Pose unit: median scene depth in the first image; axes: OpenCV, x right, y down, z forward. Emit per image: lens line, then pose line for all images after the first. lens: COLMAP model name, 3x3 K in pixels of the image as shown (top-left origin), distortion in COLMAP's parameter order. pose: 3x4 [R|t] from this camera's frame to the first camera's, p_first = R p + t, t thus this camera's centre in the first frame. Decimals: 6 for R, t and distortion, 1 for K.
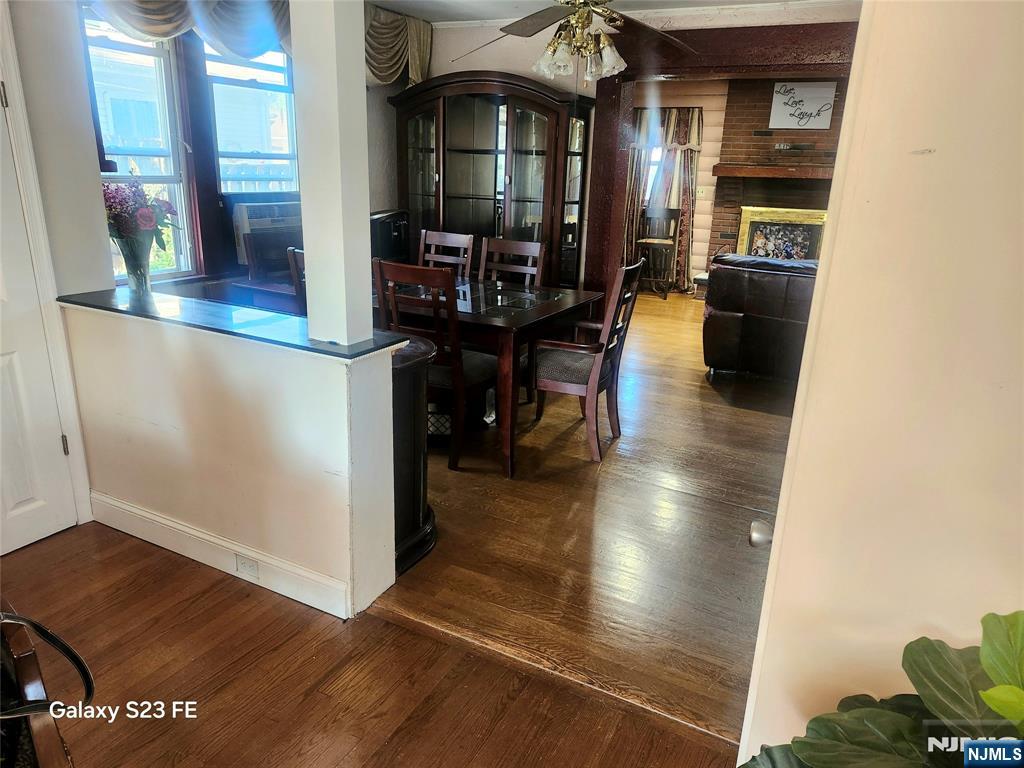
lens RADIAL K [[731.0, 0, 507.0], [0, 731.0, 383.6], [0, 0, 1]] dist [0.077762, -0.046087]
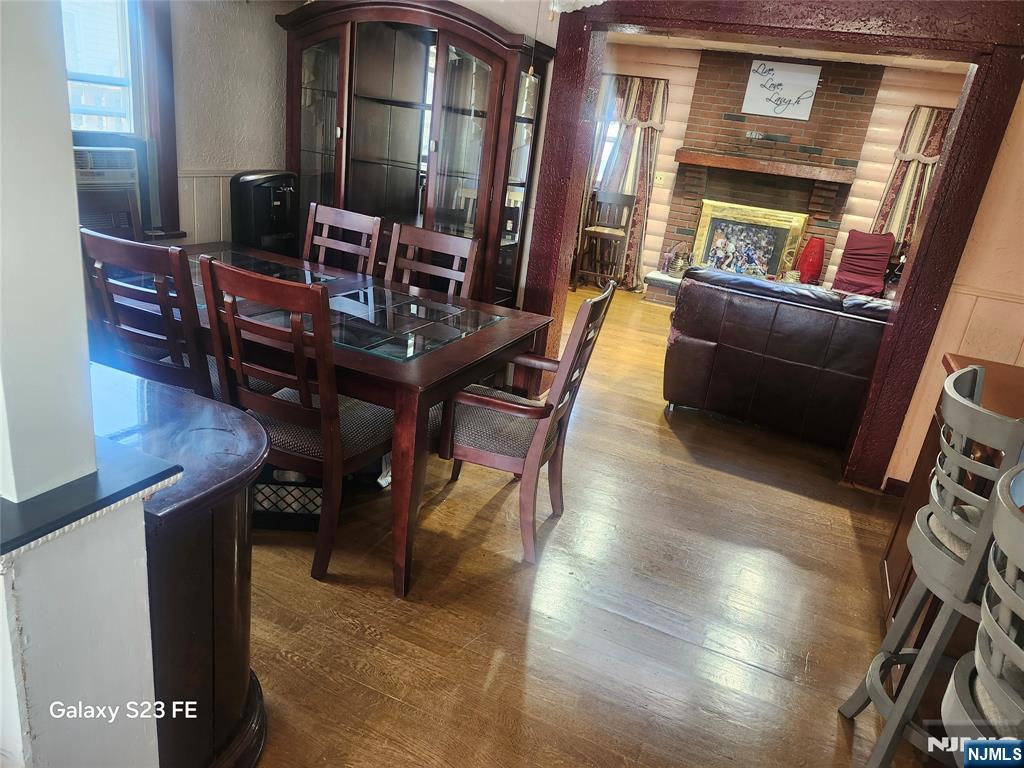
lens RADIAL K [[731.0, 0, 519.4], [0, 731.0, 390.5], [0, 0, 1]] dist [0.077762, -0.046087]
pose [[0.991284, 0.057597, 0.118482, 0.012998], [-0.064145, 0.996574, 0.052213, -0.071239], [-0.115069, -0.059358, 0.991582, 0.221838]]
